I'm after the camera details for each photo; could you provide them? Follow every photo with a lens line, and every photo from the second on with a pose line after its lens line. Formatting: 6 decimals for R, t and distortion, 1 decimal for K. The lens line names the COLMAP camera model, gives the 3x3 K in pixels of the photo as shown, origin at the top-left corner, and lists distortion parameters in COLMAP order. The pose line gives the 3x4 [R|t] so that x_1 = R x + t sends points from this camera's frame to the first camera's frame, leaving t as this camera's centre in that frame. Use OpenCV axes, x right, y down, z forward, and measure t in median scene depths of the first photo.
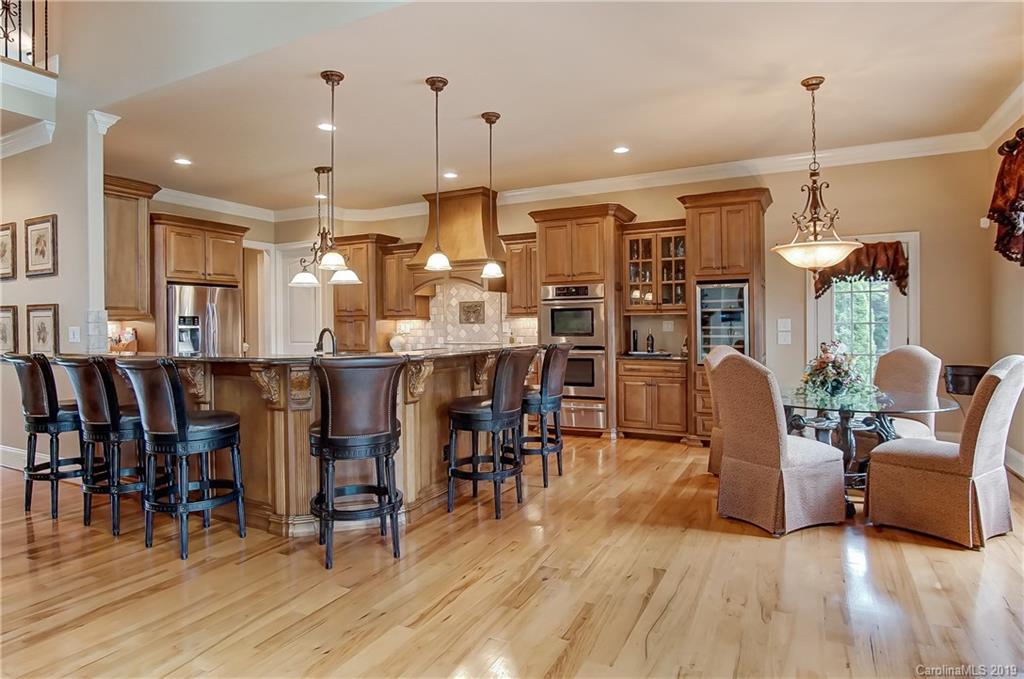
lens RADIAL K [[561.5, 0, 512.4], [0, 561.5, 317.7], [0, 0, 1]] dist [-0.024370, 0.000018]
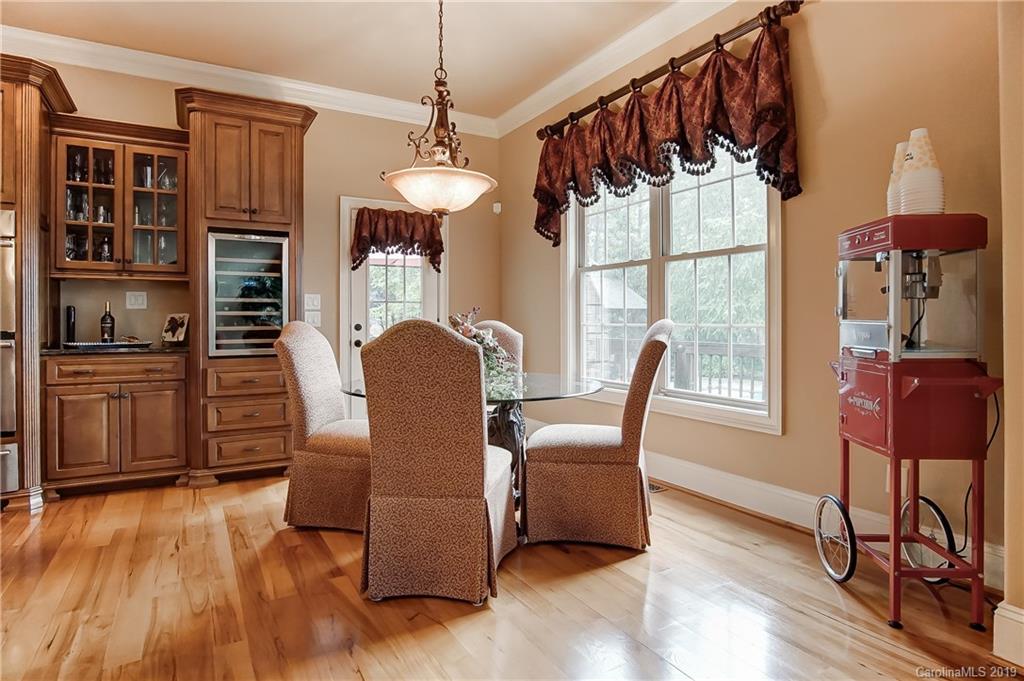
lens RADIAL K [[561.5, 0, 512.4], [0, 561.5, 318.7], [0, 0, 1]] dist [-0.024370, 0.000018]
pose [[0.526472, 0.013541, 0.850085, -0.026311], [-0.007731, 0.999908, -0.011139, 0.041364], [-0.850157, -0.000708, 0.526528, 0.345373]]
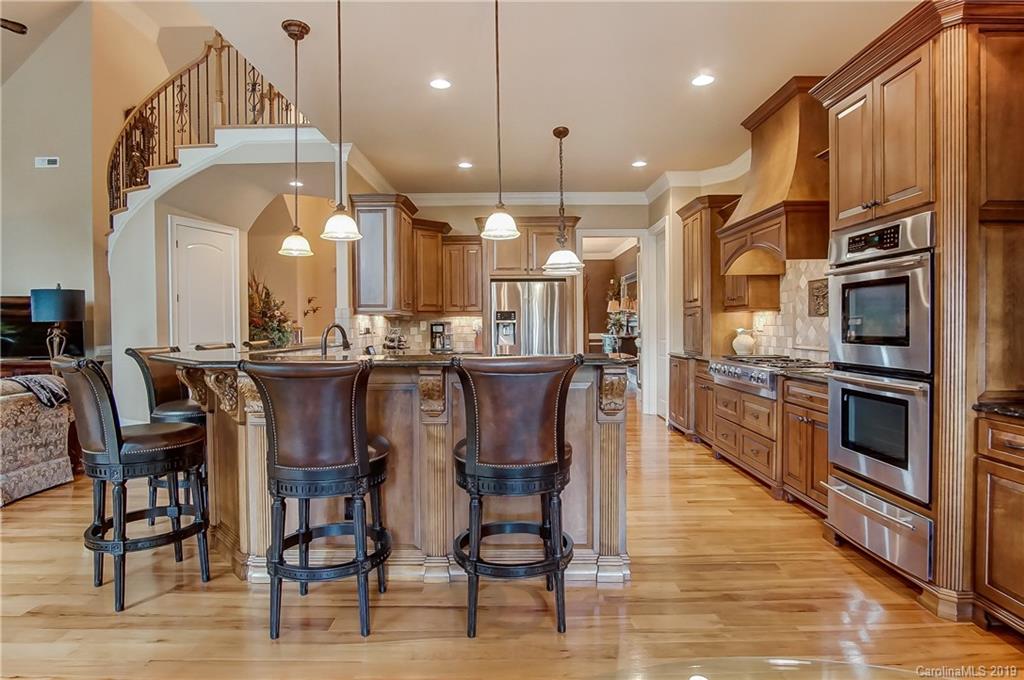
lens RADIAL K [[541.6, 0, 511.7], [0, 541.6, 333.8], [0, 0, 1]] dist [0.000343, -0.000418]
pose [[0.455778, 0.024266, -0.889763, 0.369360], [0.009793, 0.999431, 0.032273, 0.009044], [0.890040, -0.023423, 0.455281, 0.572695]]
